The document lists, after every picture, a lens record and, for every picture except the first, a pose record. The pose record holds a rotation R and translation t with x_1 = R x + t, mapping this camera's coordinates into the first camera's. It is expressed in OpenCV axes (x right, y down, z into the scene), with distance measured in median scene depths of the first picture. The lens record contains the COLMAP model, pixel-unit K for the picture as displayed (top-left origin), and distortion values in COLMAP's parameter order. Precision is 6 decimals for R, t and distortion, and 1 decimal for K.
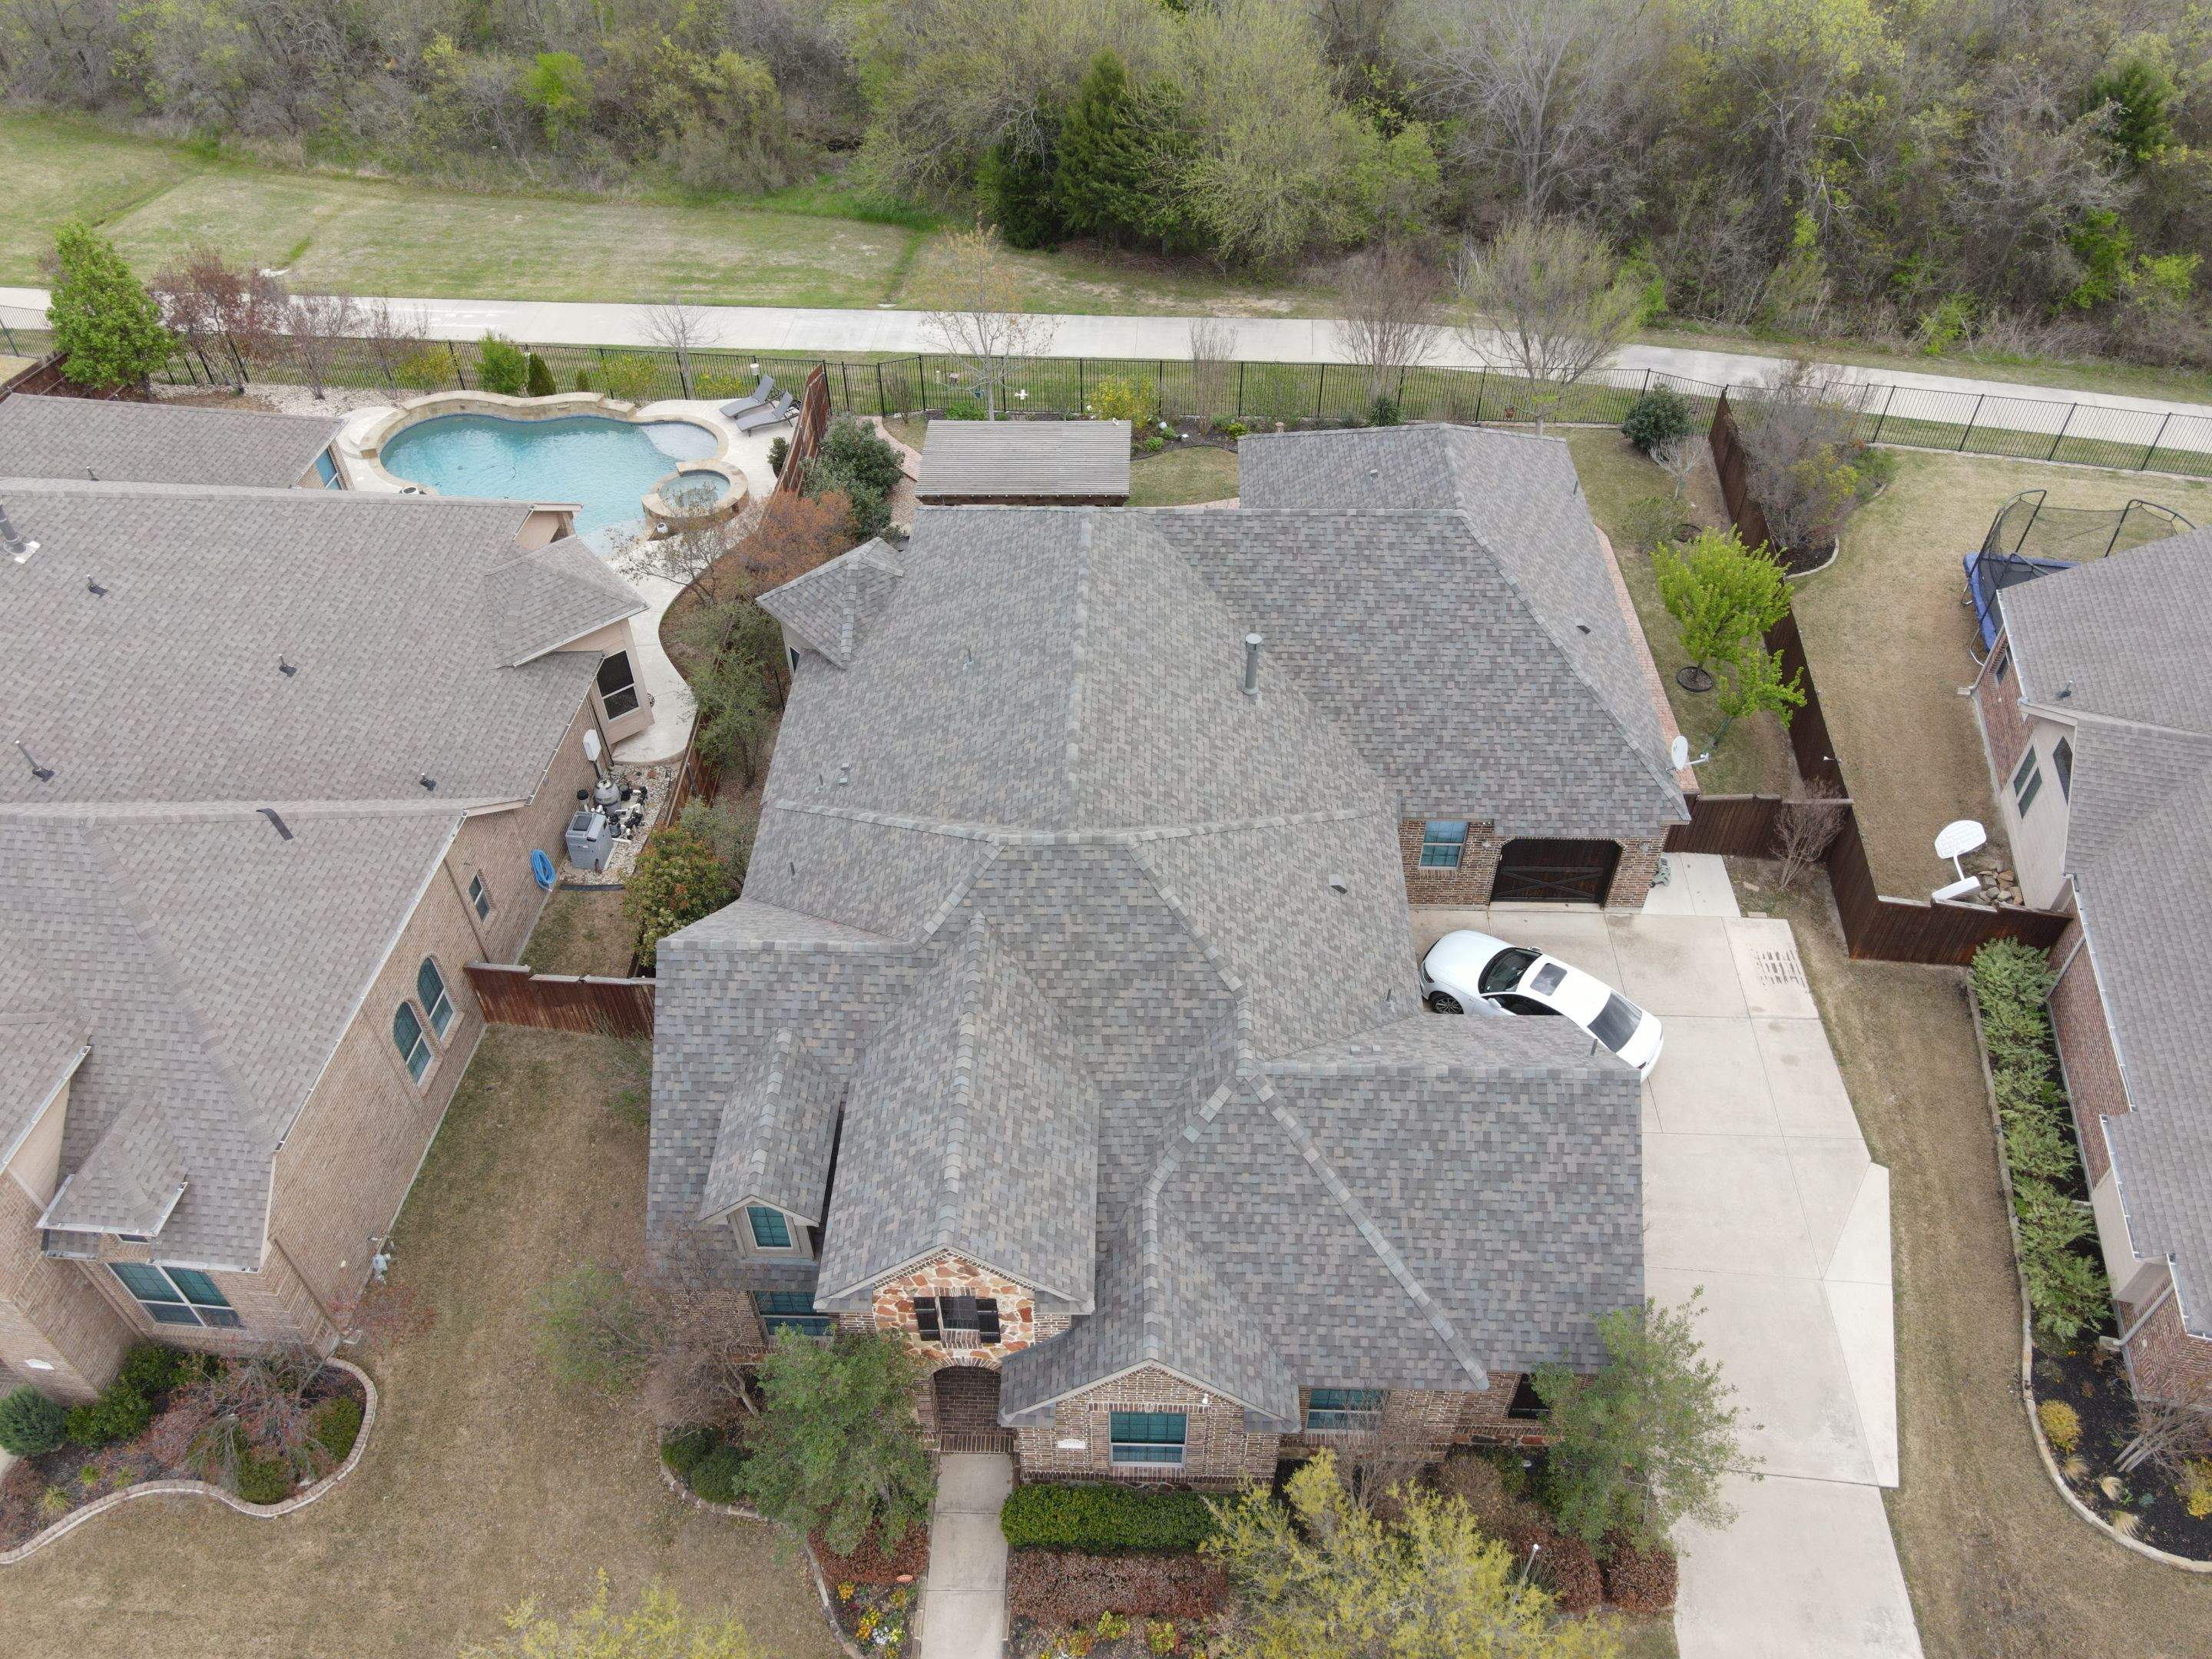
lens RADIAL K [[1615.2, 0, 1097.5], [0, 1615.2, 827.8], [0, 0, 1]] dist [0.009715, 0.010305]
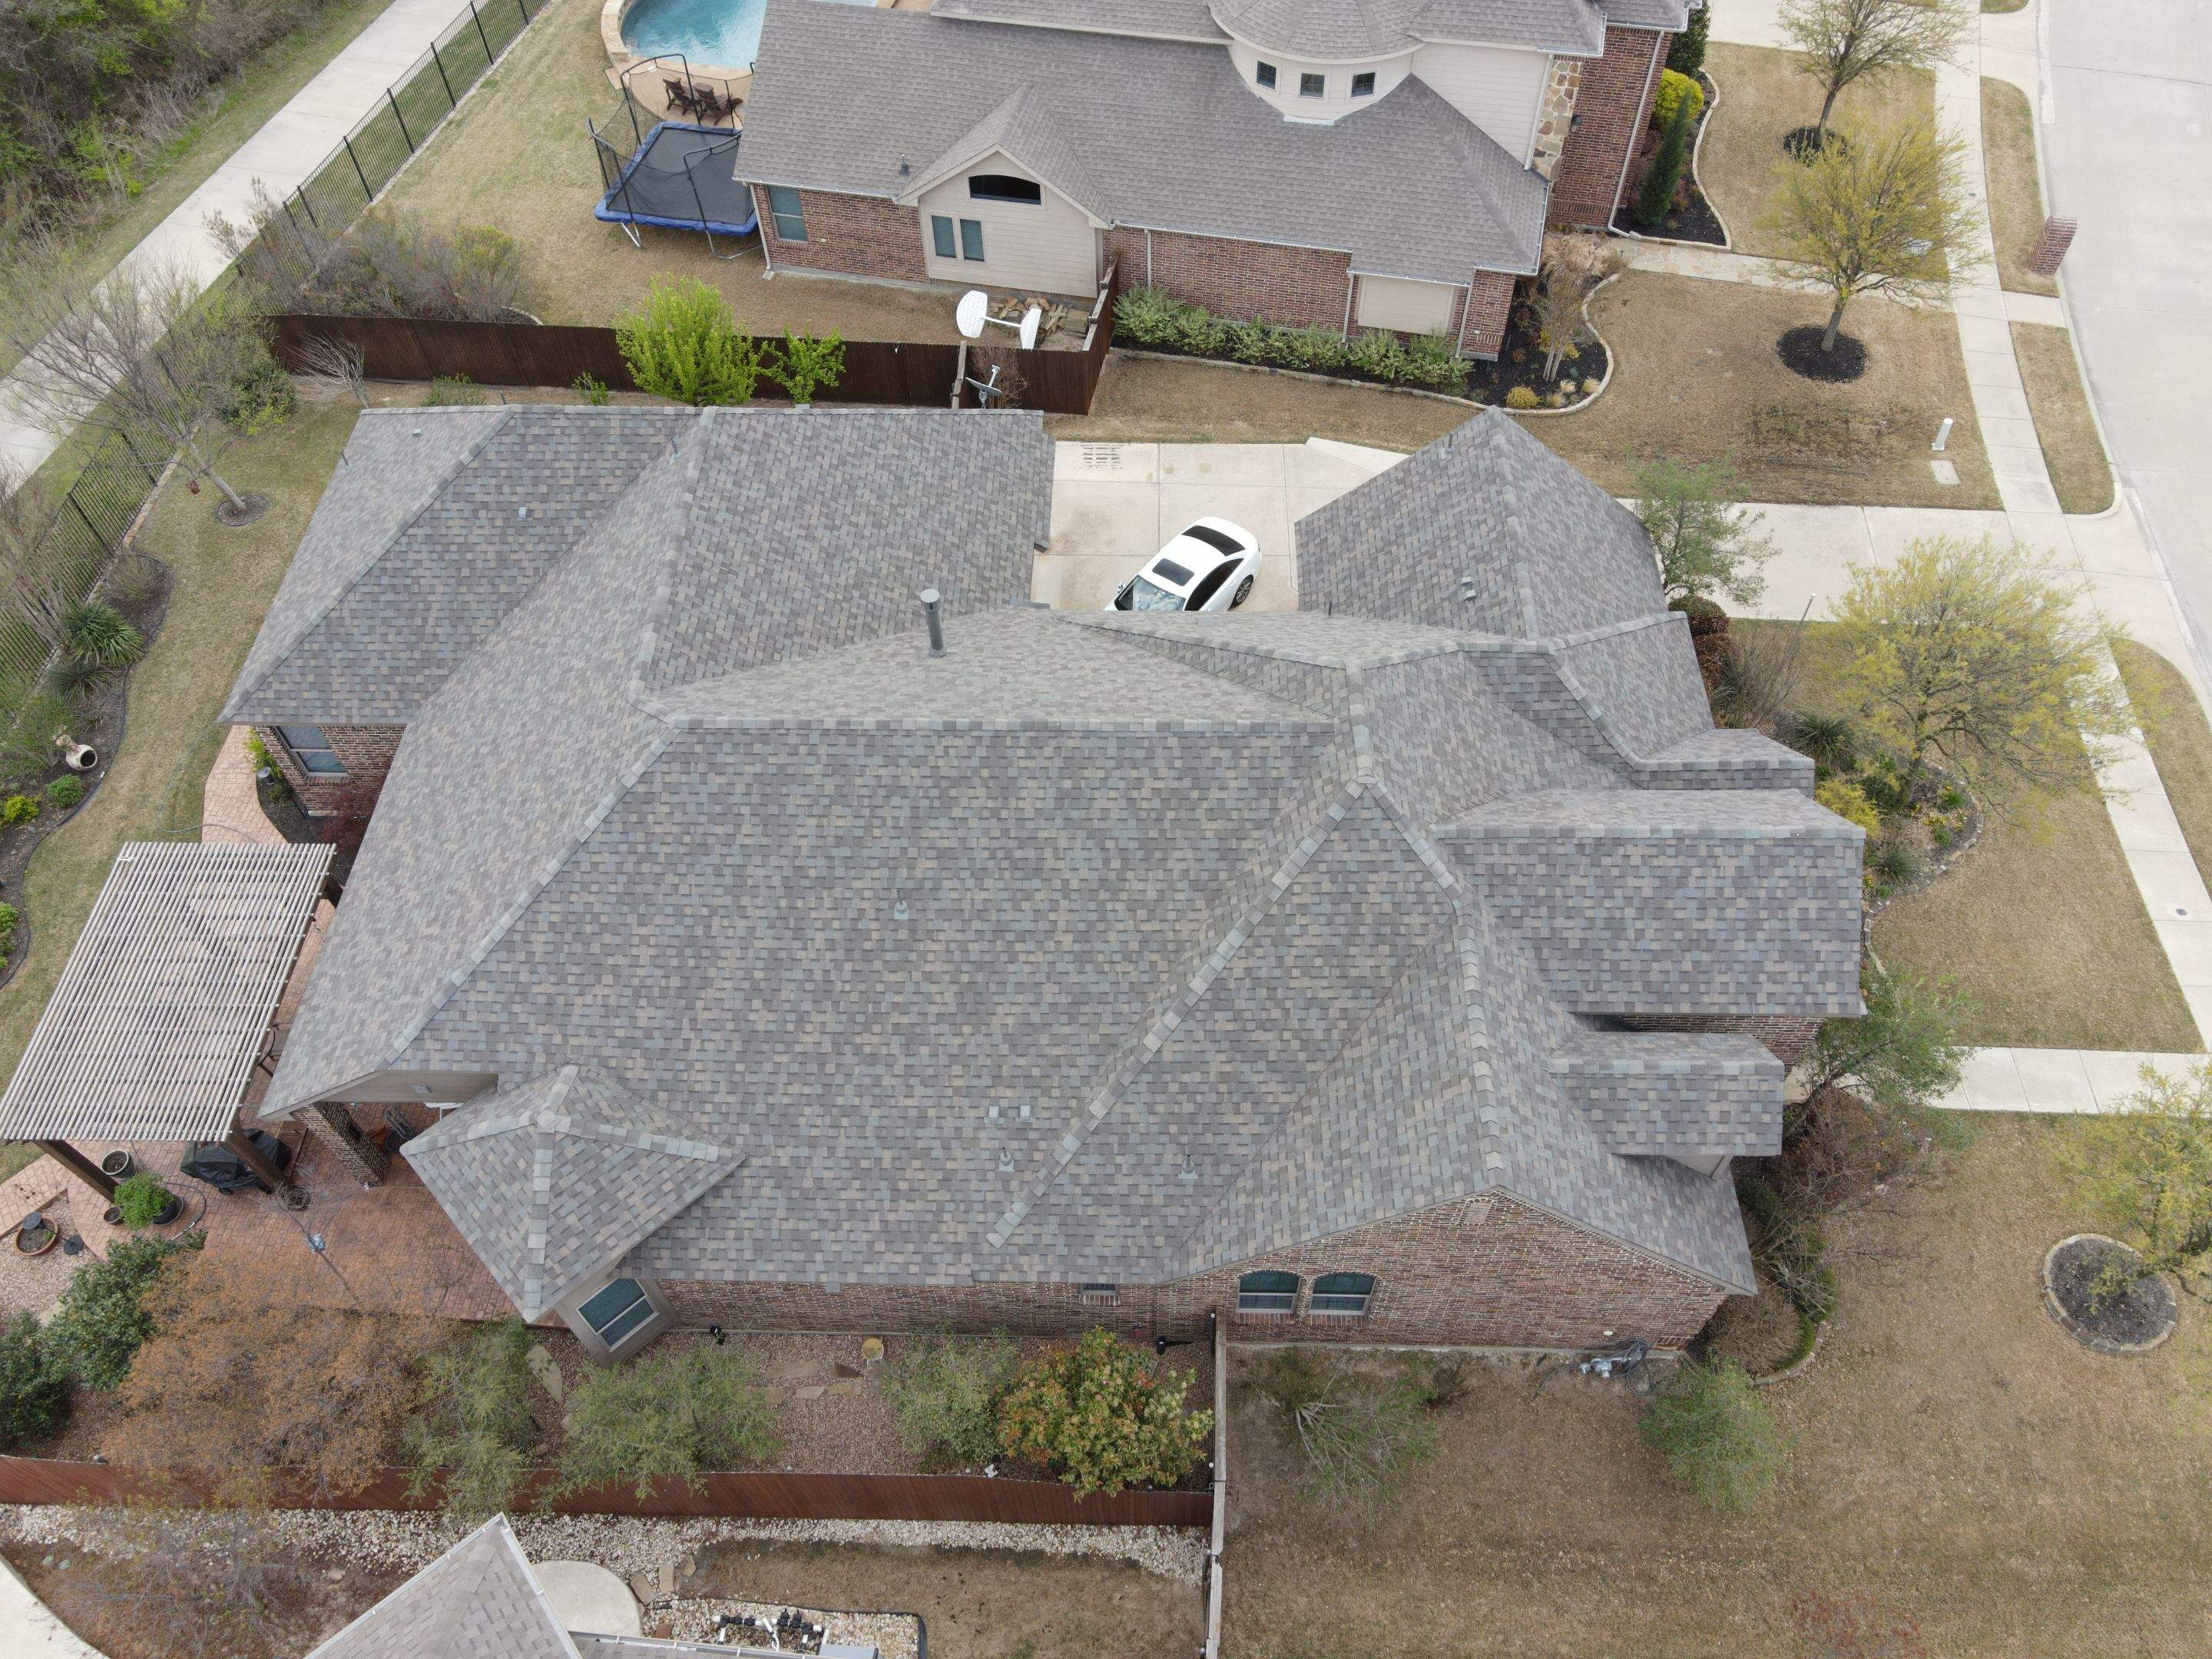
lens RADIAL K [[1615.2, 0, 1104.7], [0, 1615.2, 816.7], [0, 0, 1]] dist [0.009715, 0.010305]
pose [[-0.004777, -0.792505, 0.609847, -0.600896], [0.716373, 0.422789, 0.555031, -0.560946], [-0.697701, 0.439529, 0.565710, 0.627001]]
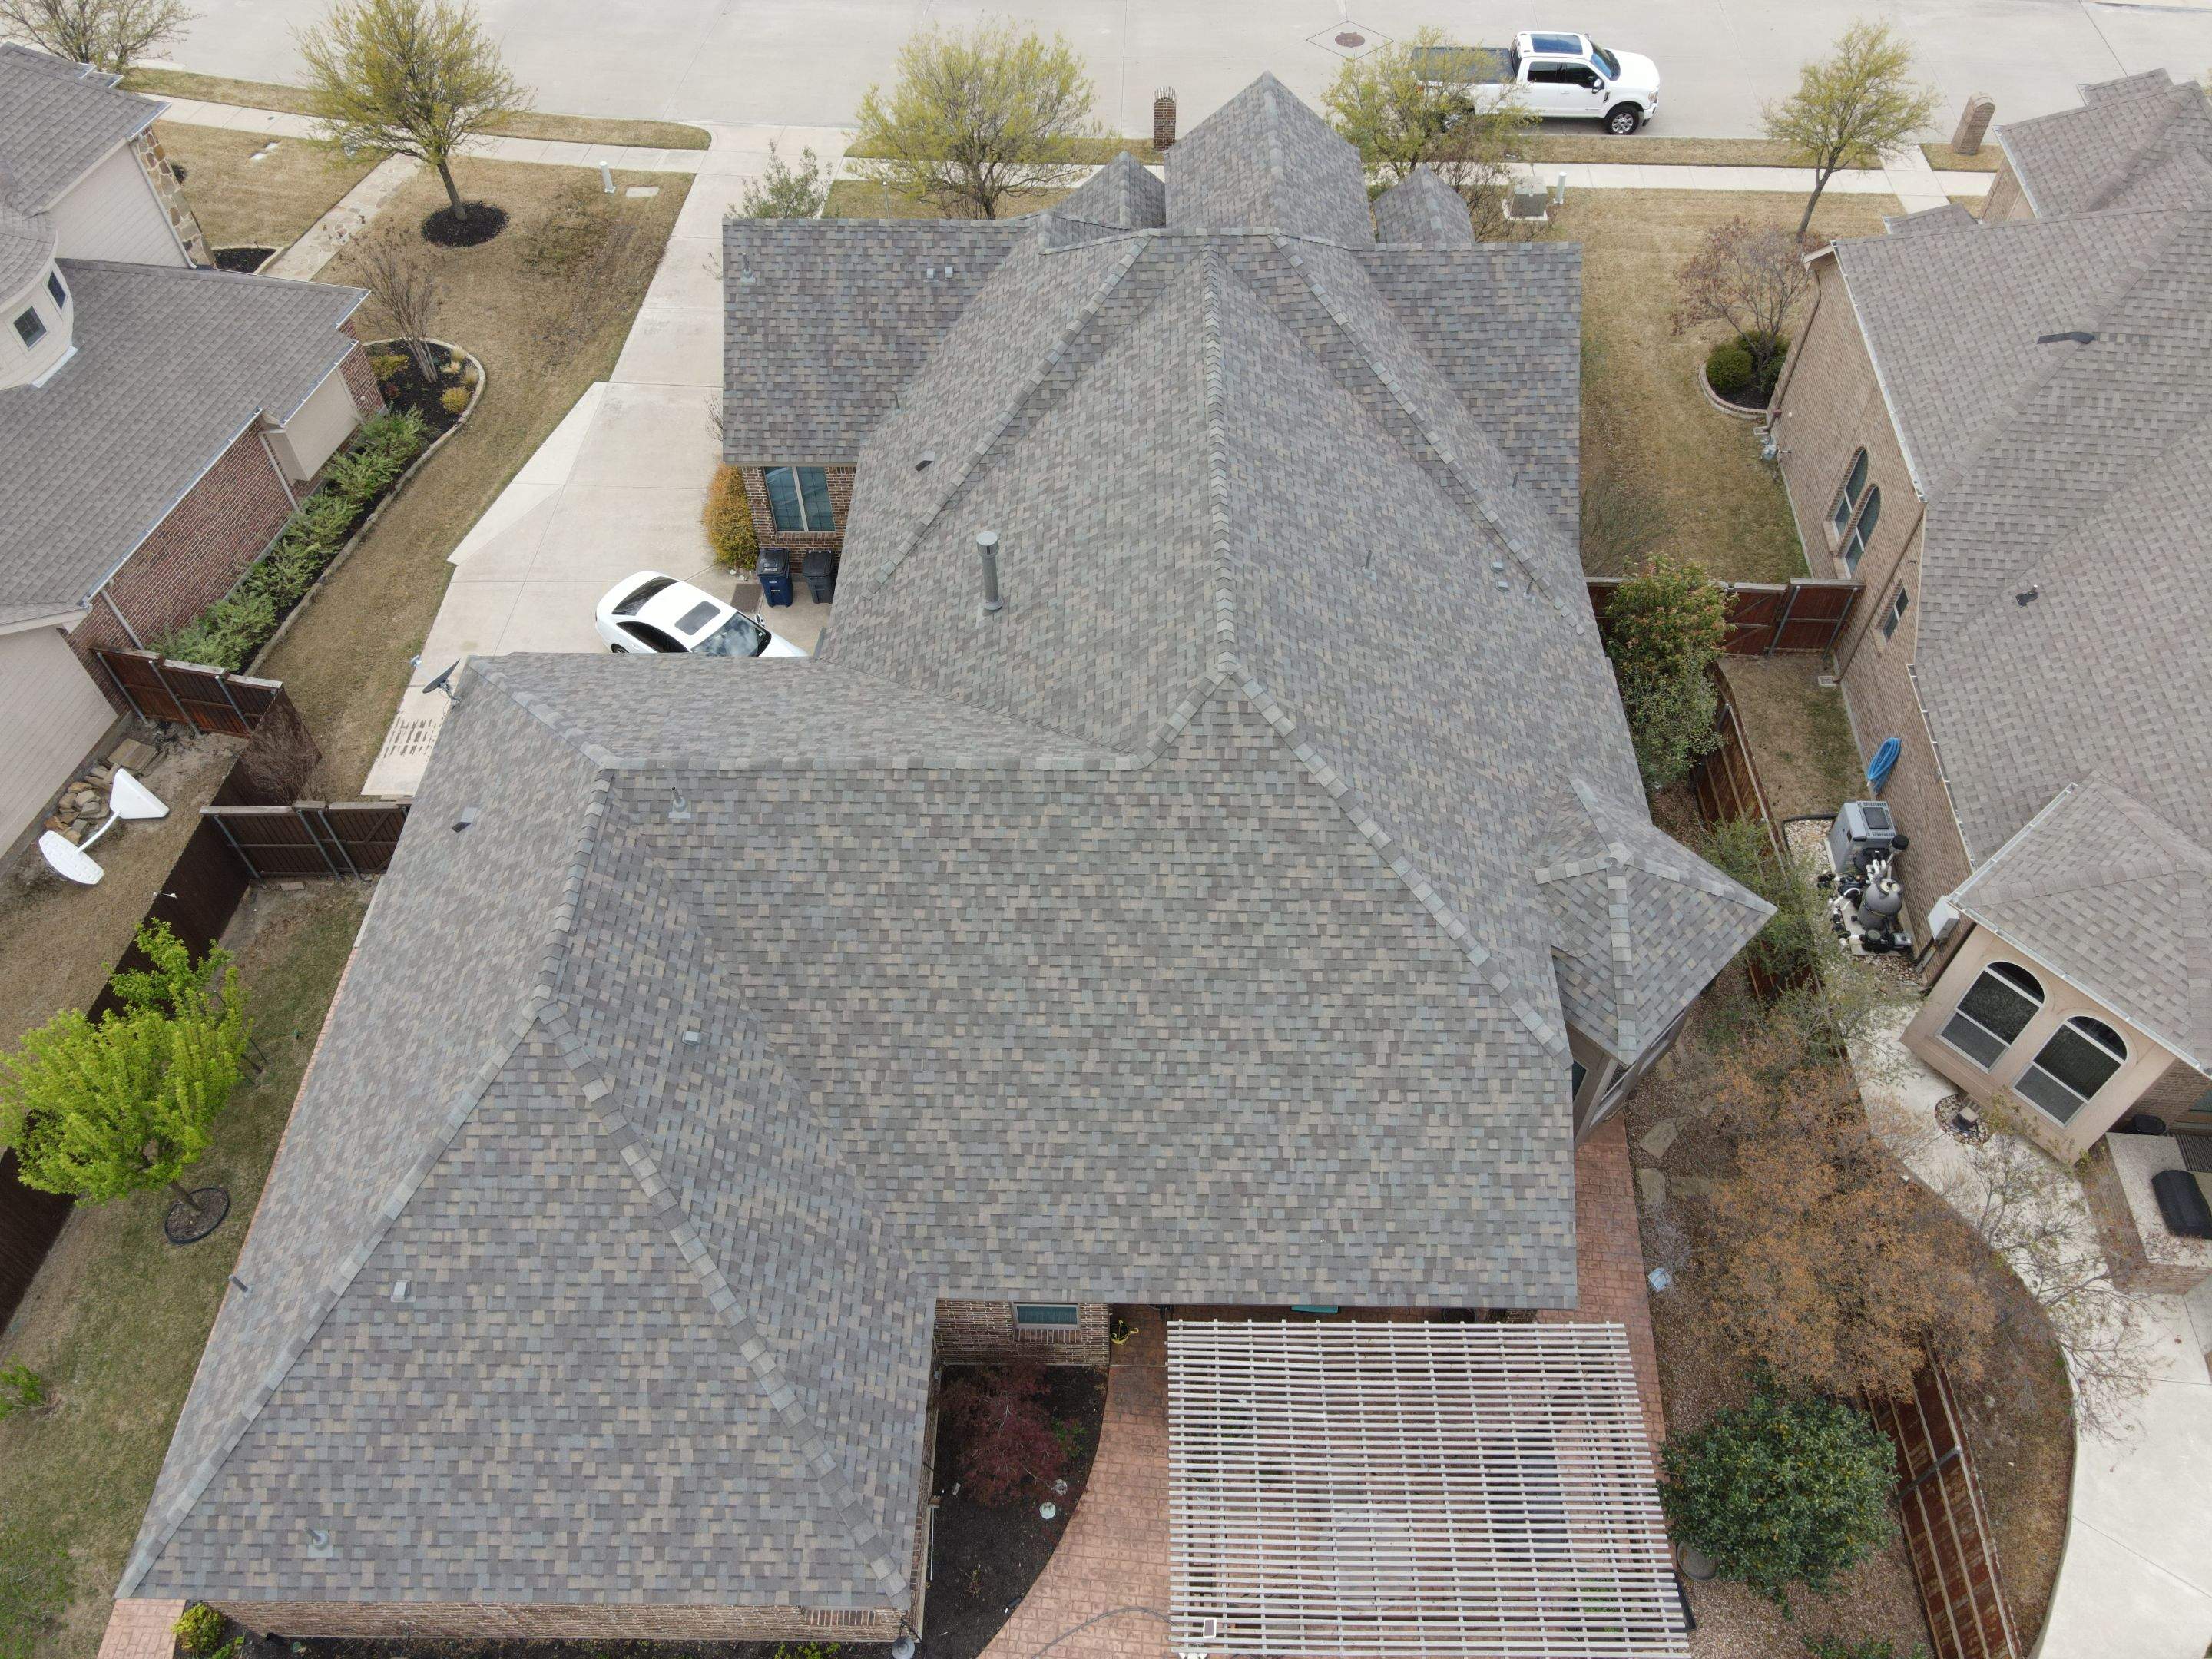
lens RADIAL K [[1615.2, 0, 1094.8], [0, 1615.2, 829.7], [0, 0, 1]] dist [0.009715, 0.010305]
pose [[-0.999624, 0.026839, 0.005532, 0.057709], [0.003049, -0.091671, 0.995785, -1.053700], [0.027233, 0.995428, 0.091555, 1.289157]]
